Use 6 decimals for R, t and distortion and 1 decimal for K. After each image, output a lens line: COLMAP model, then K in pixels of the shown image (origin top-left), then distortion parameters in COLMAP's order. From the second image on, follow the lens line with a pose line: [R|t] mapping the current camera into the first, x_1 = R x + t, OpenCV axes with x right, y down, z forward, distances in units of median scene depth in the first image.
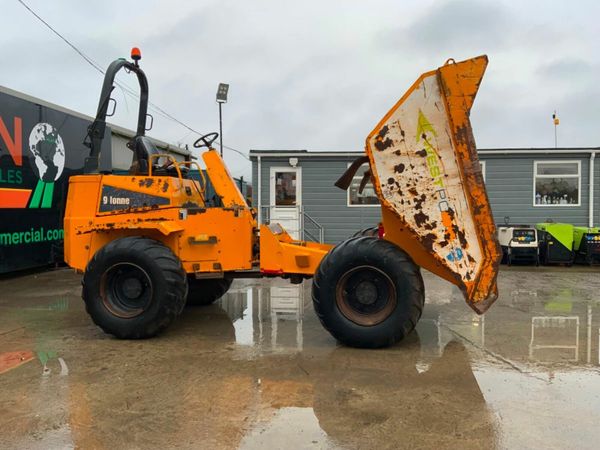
lens RADIAL K [[498.1, 0, 300.0], [0, 498.1, 225.0], [0, 0, 1]] dist [0.085777, -0.151294]
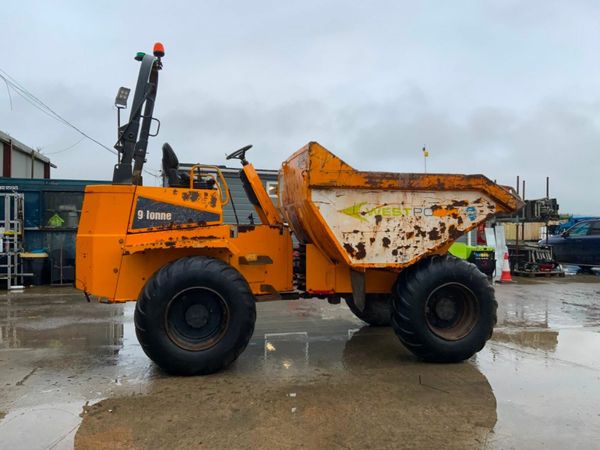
lens RADIAL K [[498.1, 0, 300.0], [0, 498.1, 225.0], [0, 0, 1]] dist [0.085777, -0.151294]
pose [[0.933374, 0.014048, 0.358630, -0.445840], [-0.001171, 0.999348, -0.036098, -0.001203], [-0.358903, 0.033273, 0.932782, 0.105822]]
